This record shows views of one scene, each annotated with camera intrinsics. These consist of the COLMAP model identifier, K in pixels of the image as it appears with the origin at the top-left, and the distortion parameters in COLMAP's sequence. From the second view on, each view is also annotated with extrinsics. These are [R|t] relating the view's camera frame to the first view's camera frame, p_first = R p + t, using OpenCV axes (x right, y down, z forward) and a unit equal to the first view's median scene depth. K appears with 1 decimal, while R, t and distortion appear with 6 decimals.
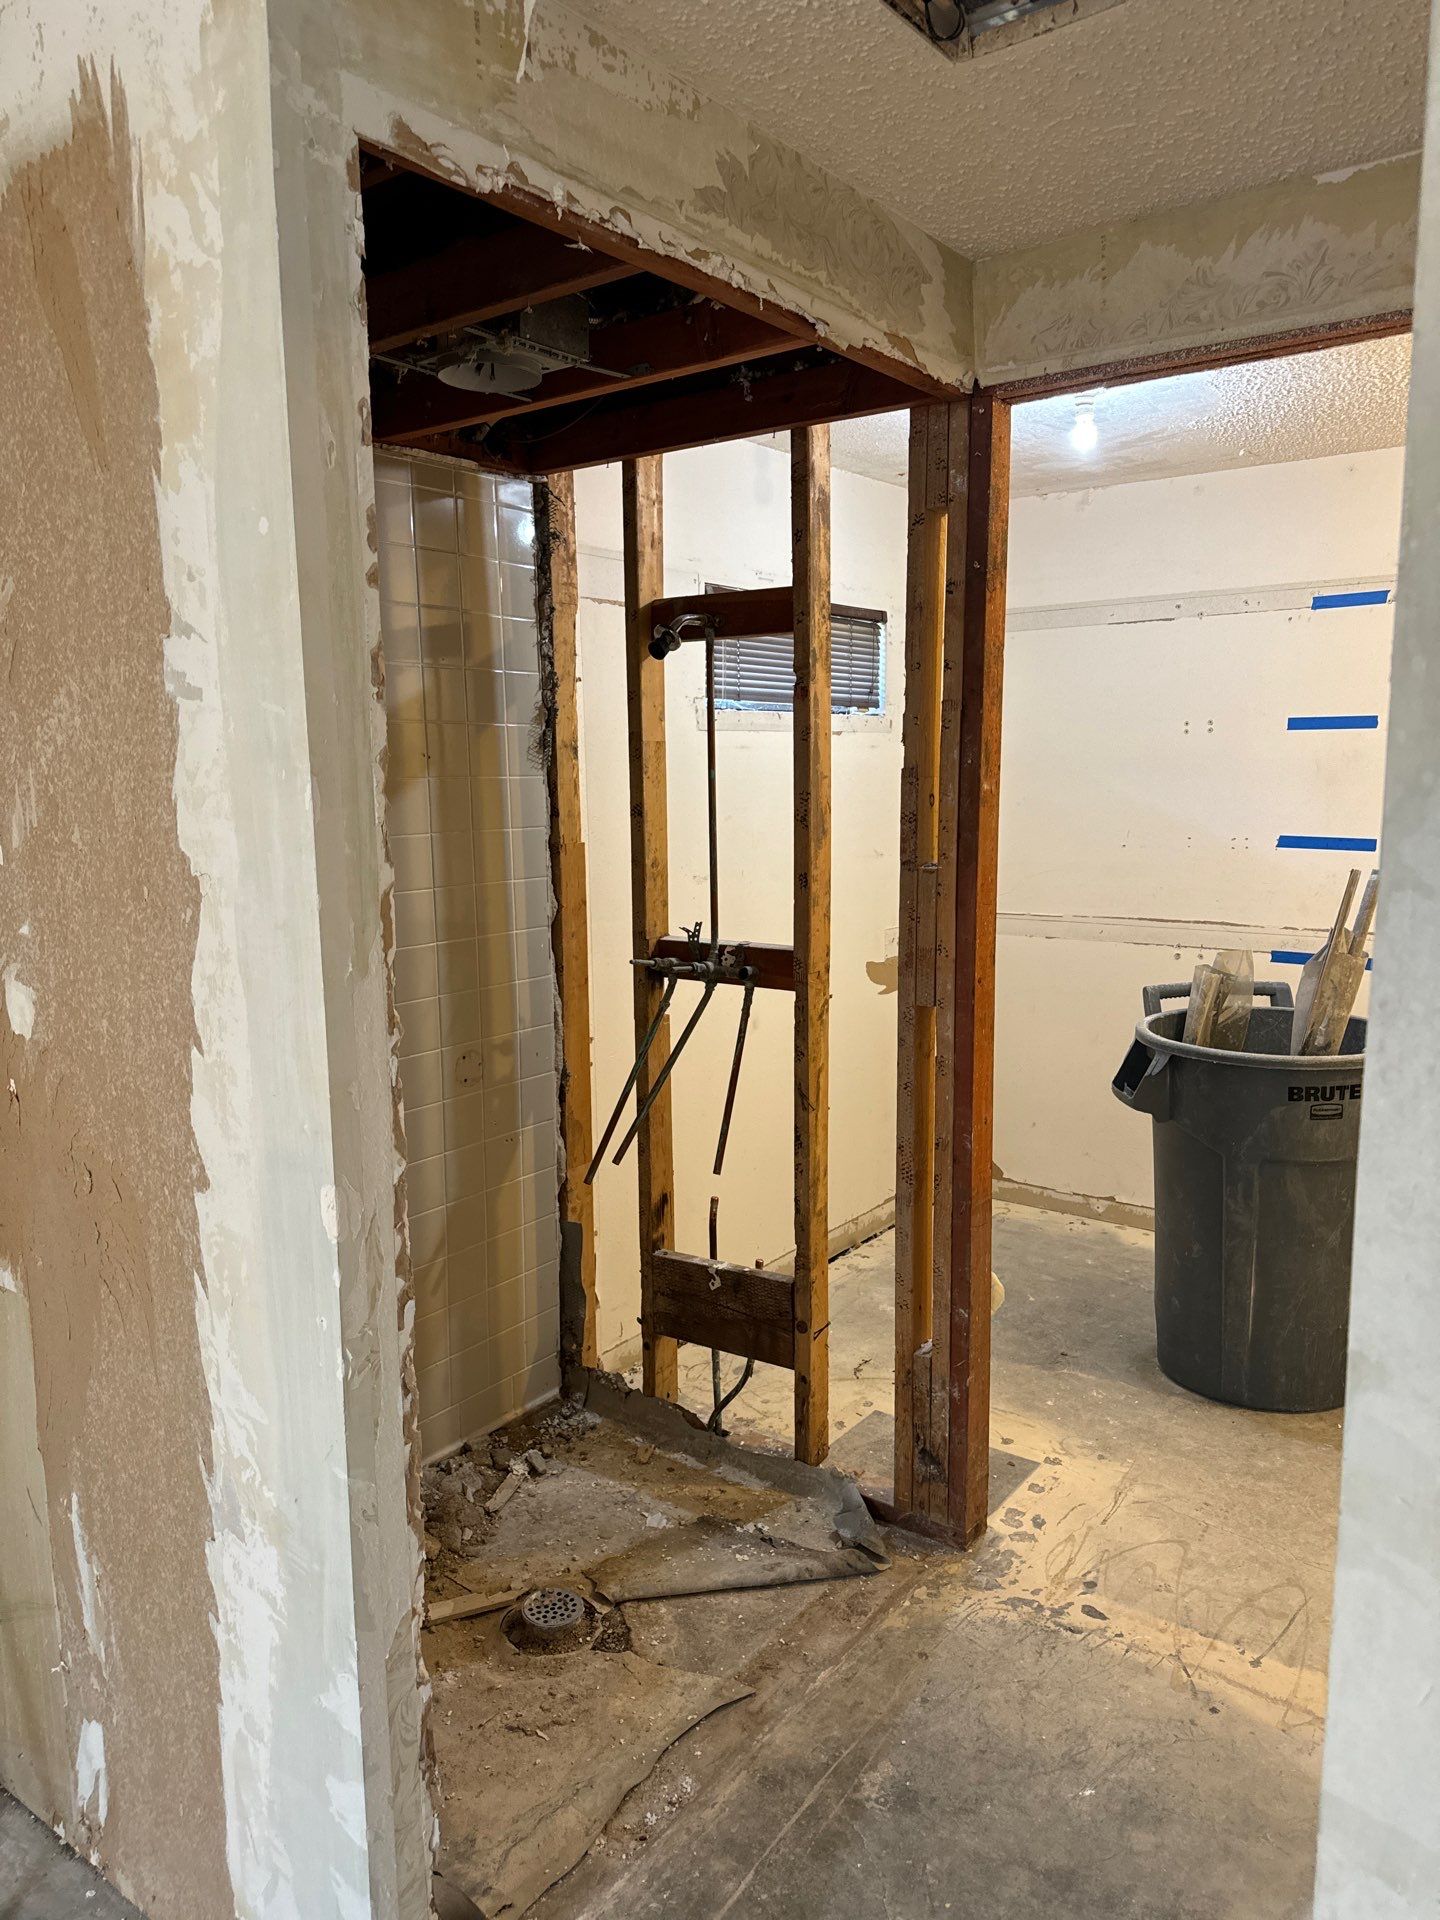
lens RADIAL K [[1349.8, 0, 718.3], [0, 1349.8, 961.2], [0, 0, 1]] dist [0.060035, -0.084552]
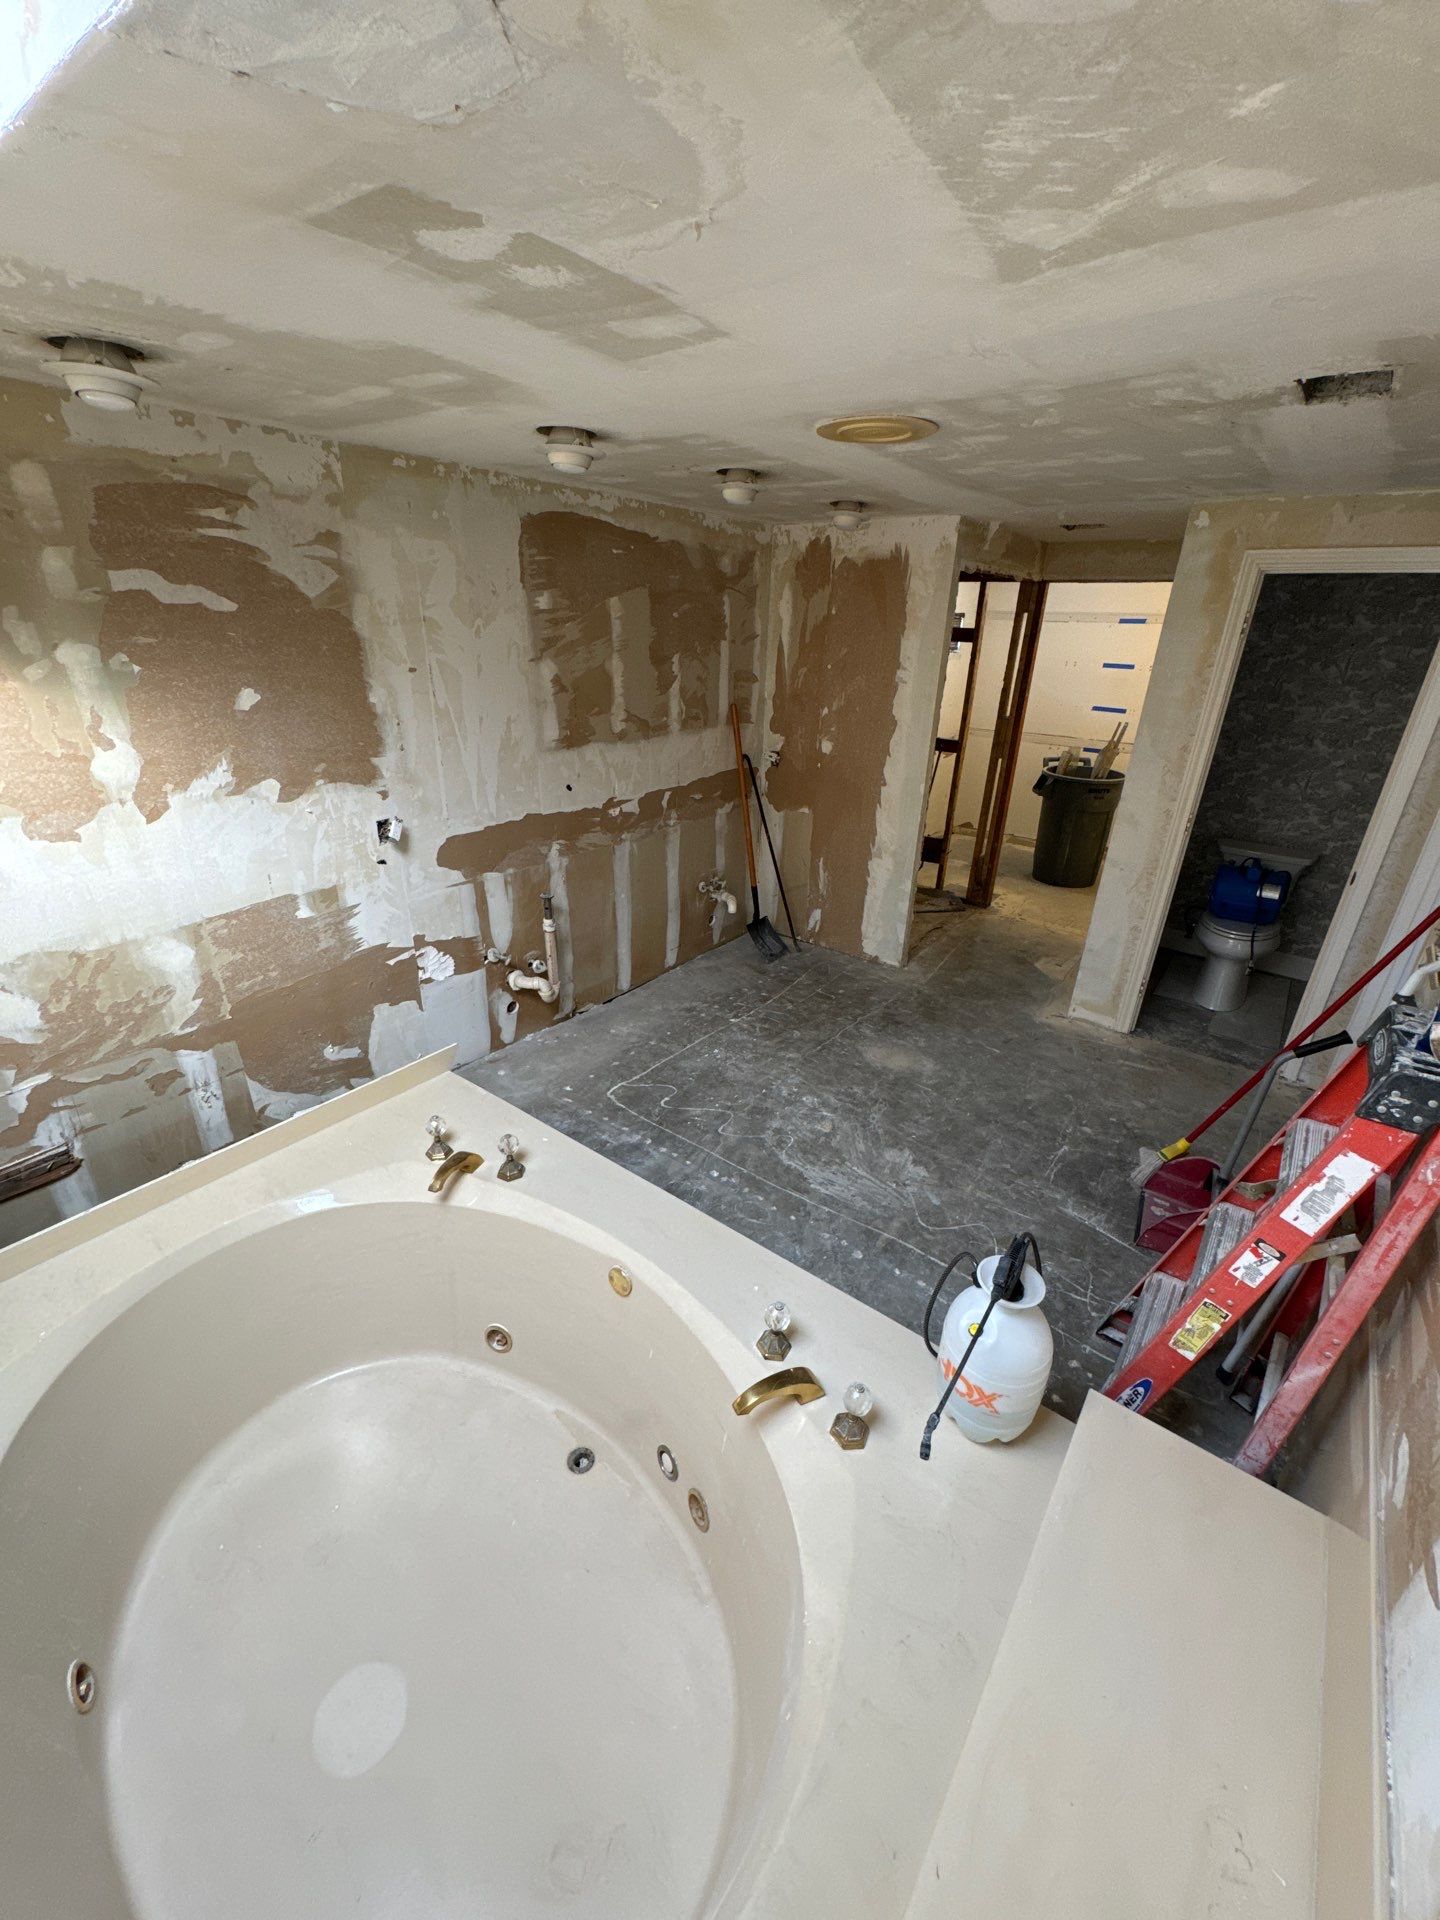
lens RADIAL K [[766.6, 0, 718.4], [0, 766.6, 956.6], [0, 0, 1]] dist [-0.001092, 0.000244]
pose [[0.999226, 0.038448, 0.008352, -0.578004], [-0.039286, 0.963424, 0.265087, 0.030107], [0.002145, -0.265209, 0.964188, -1.091487]]
